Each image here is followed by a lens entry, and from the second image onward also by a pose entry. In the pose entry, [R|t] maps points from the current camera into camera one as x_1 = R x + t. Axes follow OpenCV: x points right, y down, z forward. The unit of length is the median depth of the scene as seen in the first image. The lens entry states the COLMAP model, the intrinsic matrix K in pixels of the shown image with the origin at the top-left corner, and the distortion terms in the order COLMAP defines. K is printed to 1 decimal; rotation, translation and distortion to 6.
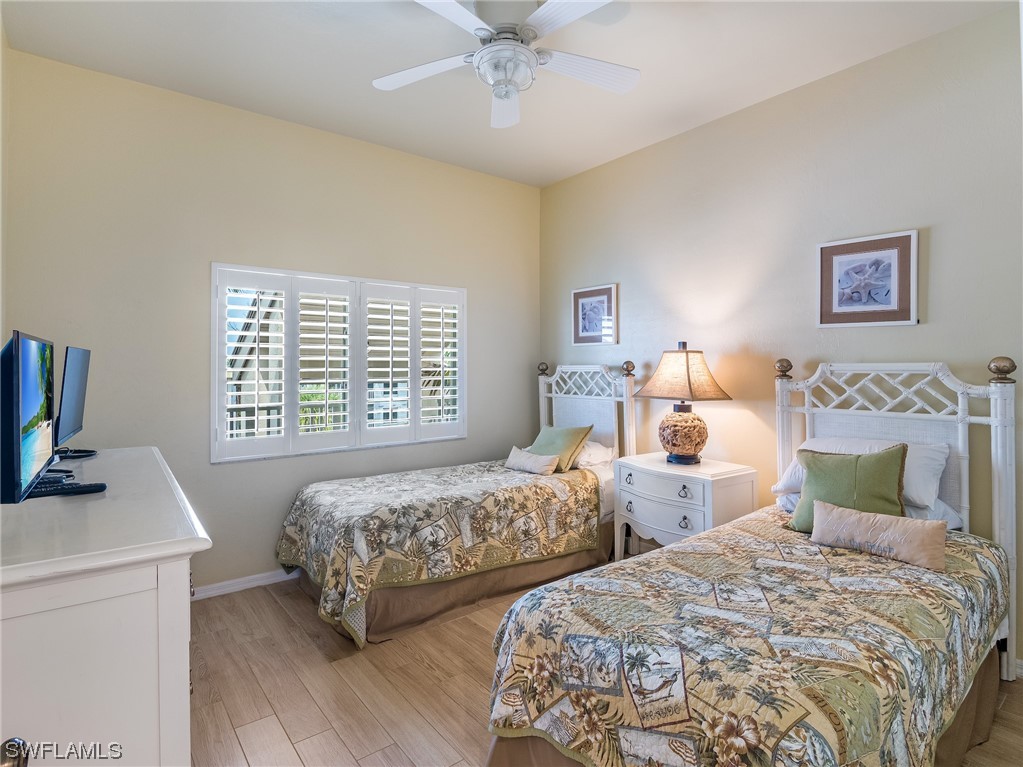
lens RADIAL K [[537.2, 0, 514.8], [0, 537.2, 374.1], [0, 0, 1]] dist [0.004311, -0.009179]
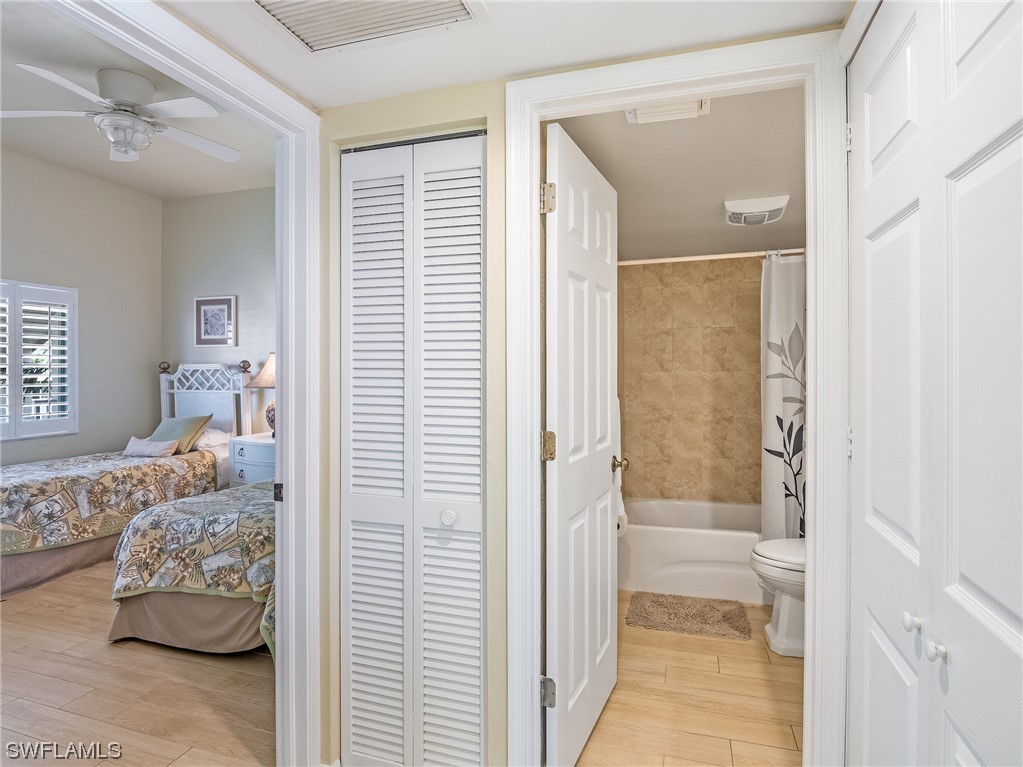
lens RADIAL K [[537.2, 0, 489.6], [0, 537.2, 371.5], [0, 0, 1]] dist [0.004311, -0.009179]
pose [[0.834737, -0.000138, 0.550649, 0.003879], [0.007231, 0.999916, -0.010711, 0.024168], [-0.550602, 0.012922, 0.834668, -0.438943]]
